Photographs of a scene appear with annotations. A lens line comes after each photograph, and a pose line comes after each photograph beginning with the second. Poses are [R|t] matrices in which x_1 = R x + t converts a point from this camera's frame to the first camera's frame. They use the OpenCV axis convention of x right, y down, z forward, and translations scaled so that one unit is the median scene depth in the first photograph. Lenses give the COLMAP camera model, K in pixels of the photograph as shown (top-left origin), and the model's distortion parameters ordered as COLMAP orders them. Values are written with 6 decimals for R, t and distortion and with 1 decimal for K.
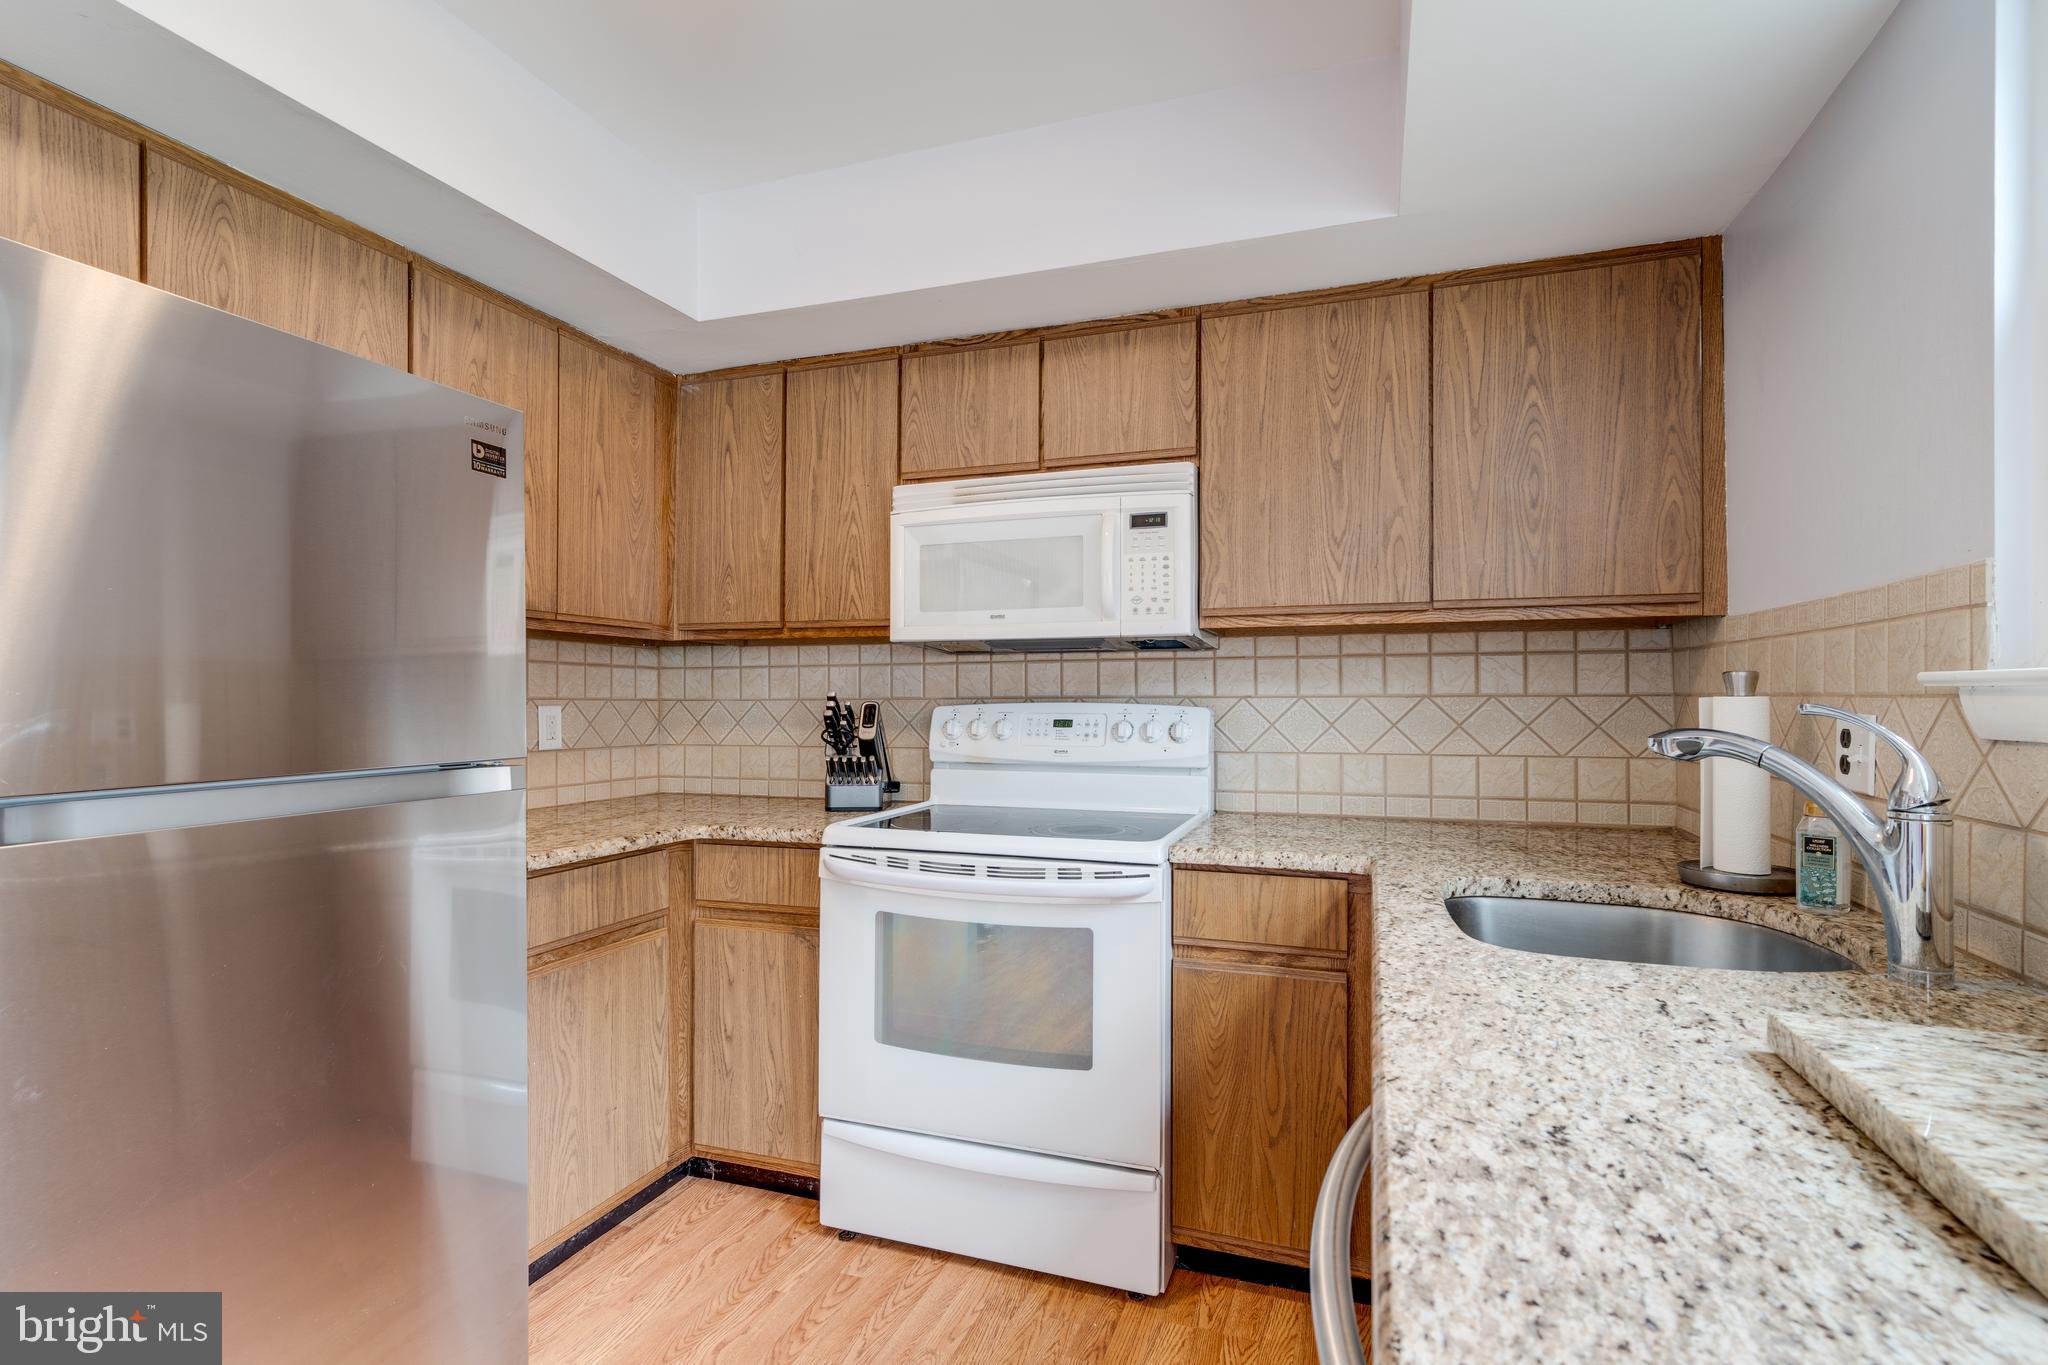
lens RADIAL K [[996.2, 0, 1021.5], [0, 996.2, 675.3], [0, 0, 1]] dist [0.004216, 0.000627]
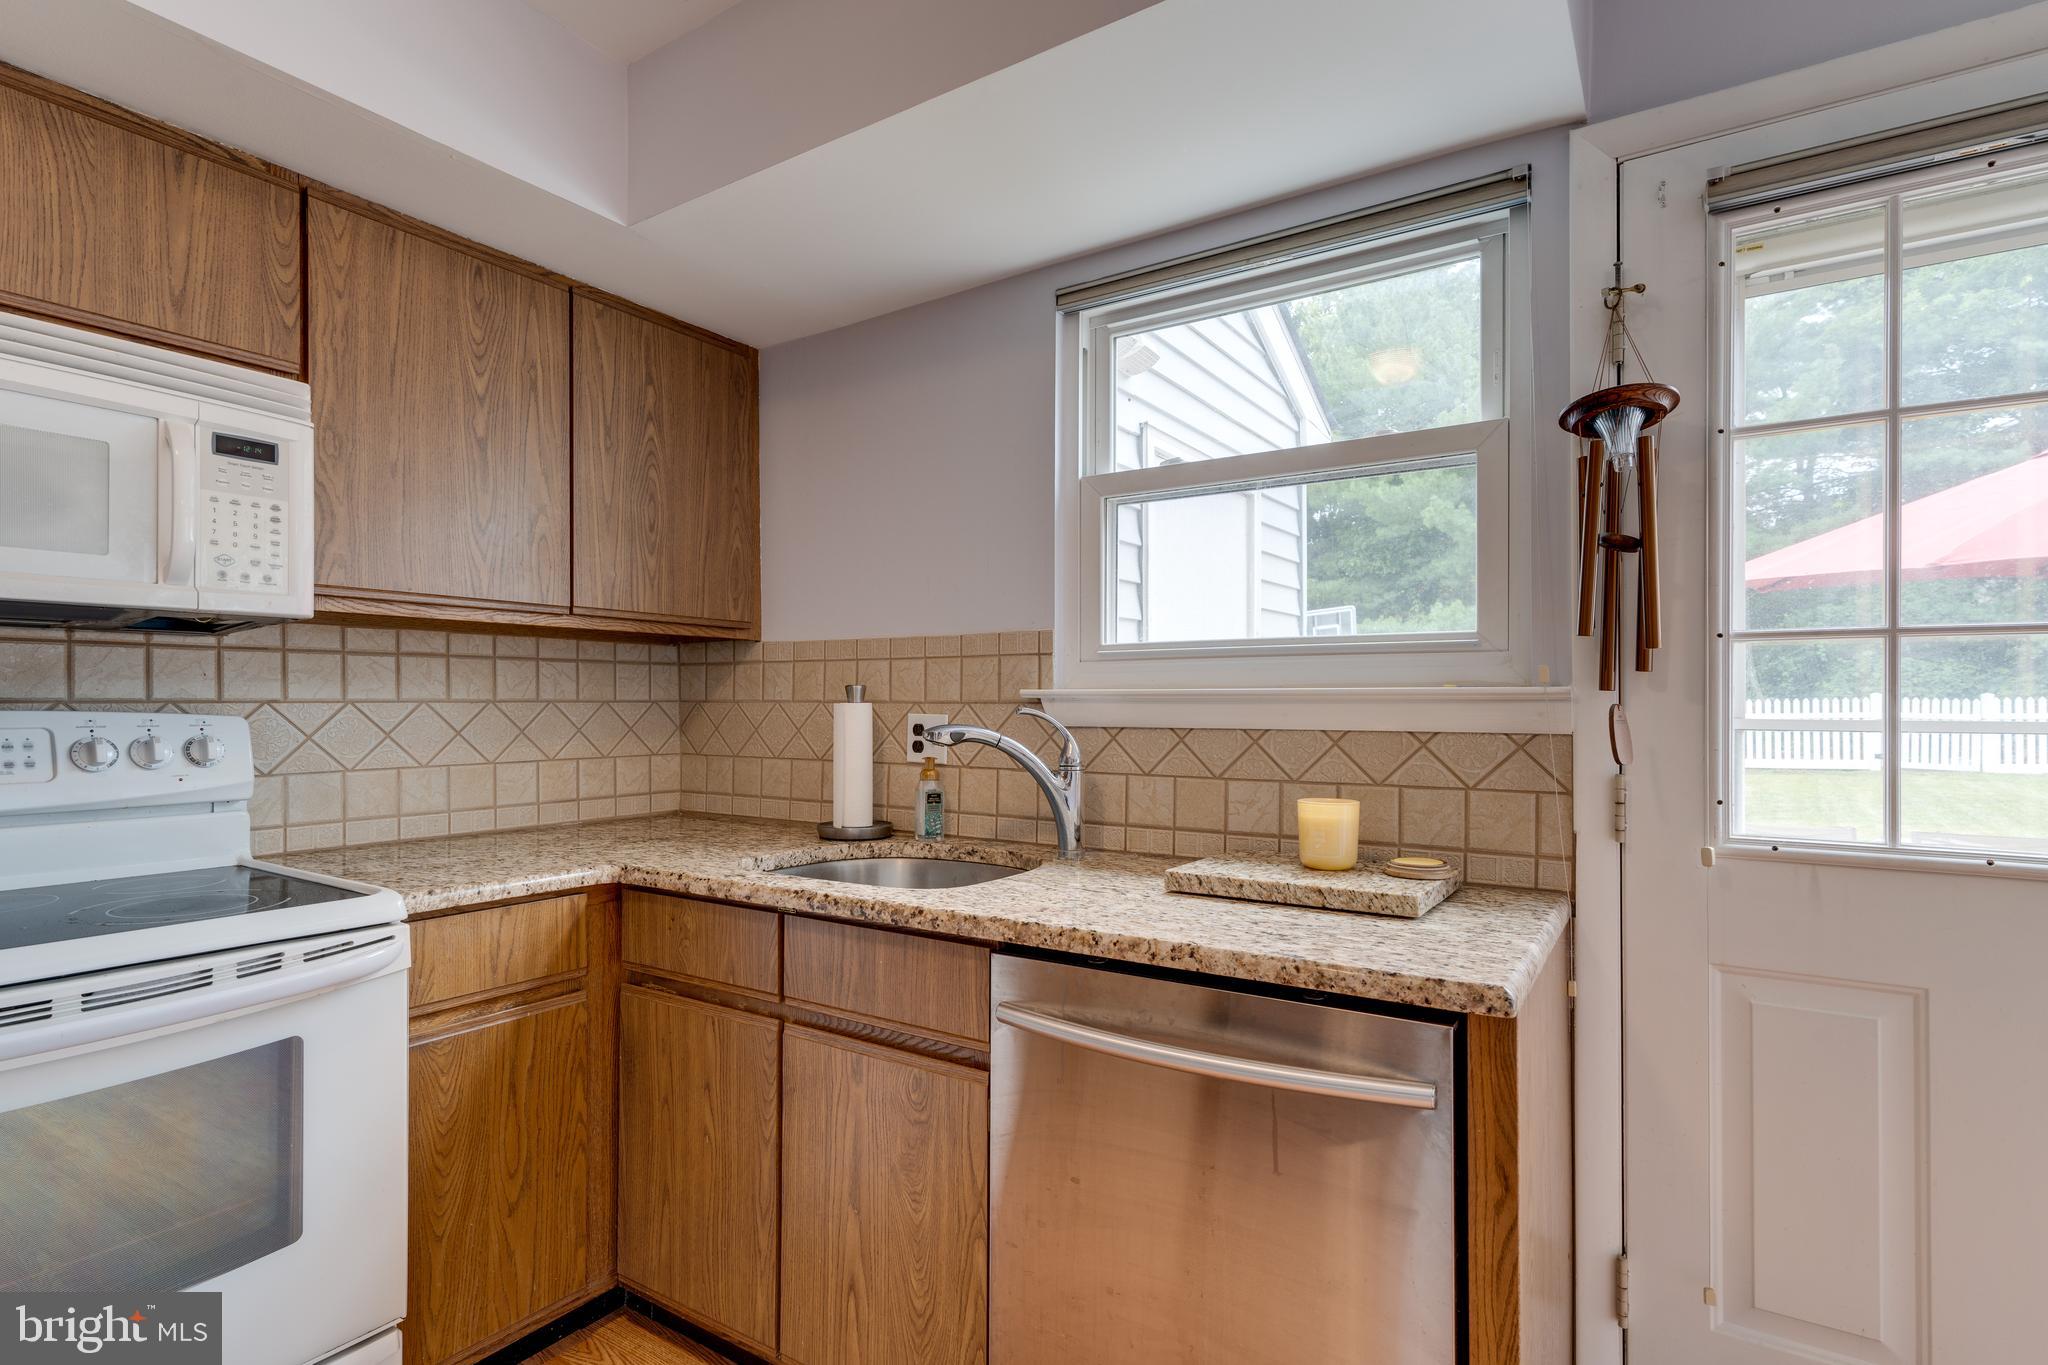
lens RADIAL K [[1004.3, 0, 1024.0], [0, 1004.3, 682.5], [0, 0, 1]] dist [0.002133, 0.000547]
pose [[0.235143, 0.021770, 0.971717, -0.437471], [-0.023803, 0.999578, -0.016634, 0.007395], [-0.971669, -0.019218, 0.235562, 0.308882]]
